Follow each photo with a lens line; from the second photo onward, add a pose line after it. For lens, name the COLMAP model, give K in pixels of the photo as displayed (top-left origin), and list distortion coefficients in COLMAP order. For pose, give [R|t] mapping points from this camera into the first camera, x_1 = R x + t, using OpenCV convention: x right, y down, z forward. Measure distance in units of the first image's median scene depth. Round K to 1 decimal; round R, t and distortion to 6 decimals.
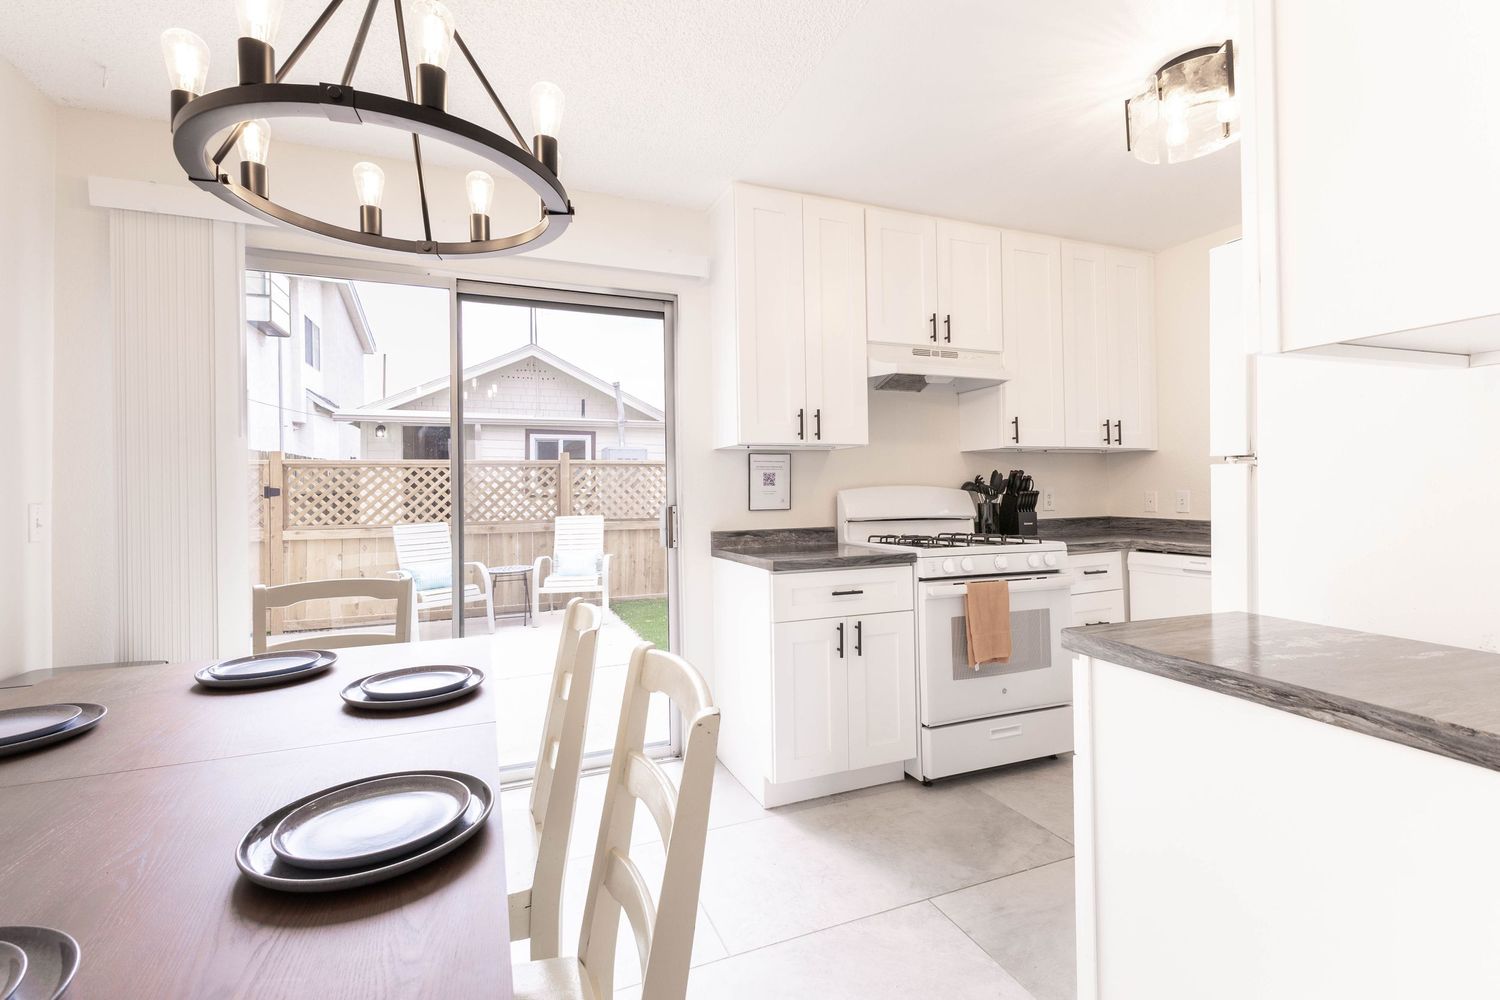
lens RADIAL K [[665.4, 0, 742.8], [0, 665.4, 479.6], [0, 0, 1]] dist [0.010594, -0.000745]
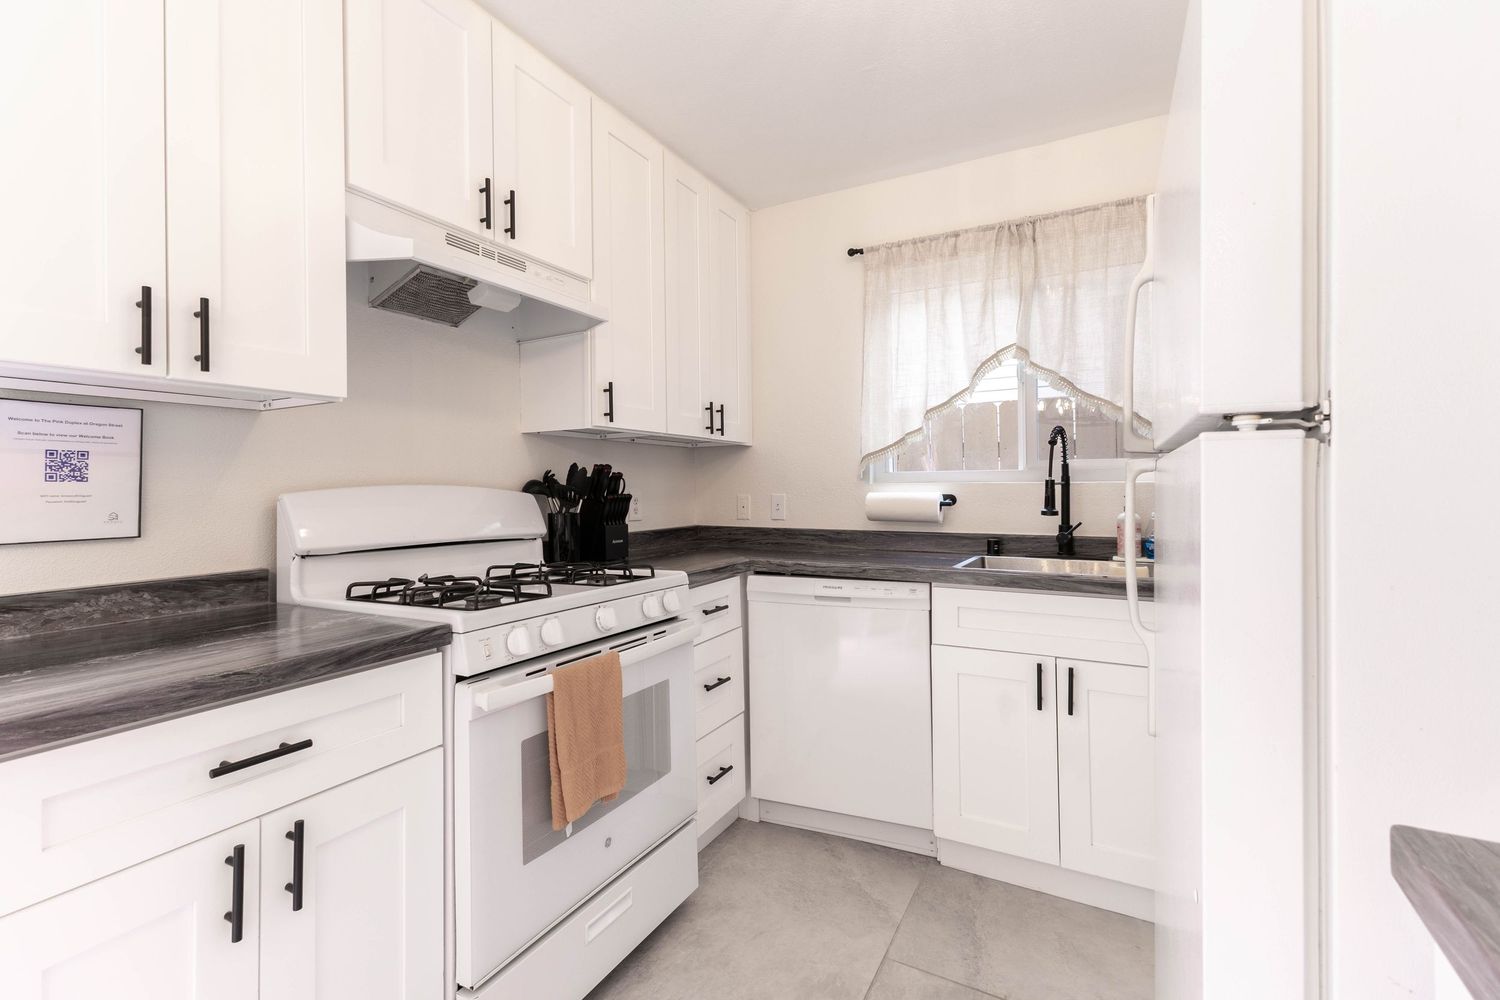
lens RADIAL K [[660.3, 0, 746.0], [0, 660.3, 482.3], [0, 0, 1]] dist [0.007588, -0.000047]
pose [[0.772217, 0.012045, 0.635245, 0.101406], [-0.012138, 0.999917, -0.004204, 0.006220], [-0.635243, -0.004464, 0.772300, 0.418054]]
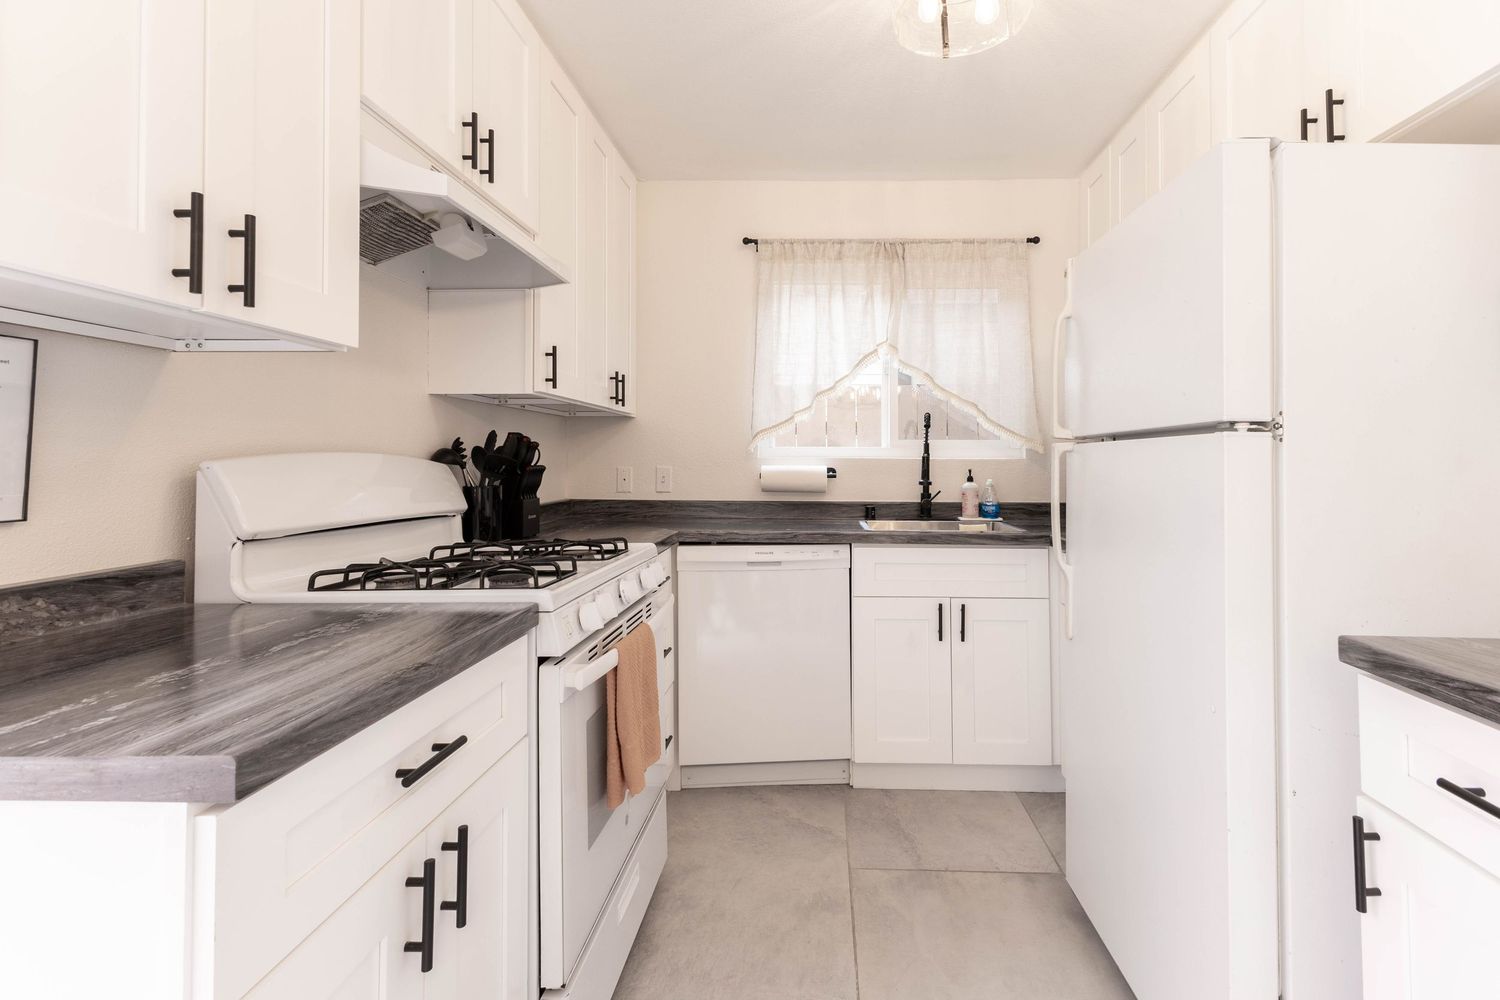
lens RADIAL K [[676.3, 0, 804.3], [0, 676.3, 444.8], [0, 0, 1]] dist [0.005081, -0.000010]
pose [[0.391737, 0.035692, 0.919385, -0.075836], [-0.023346, 0.999311, -0.028848, 0.010761], [-0.919781, -0.010163, 0.392300, 0.551239]]
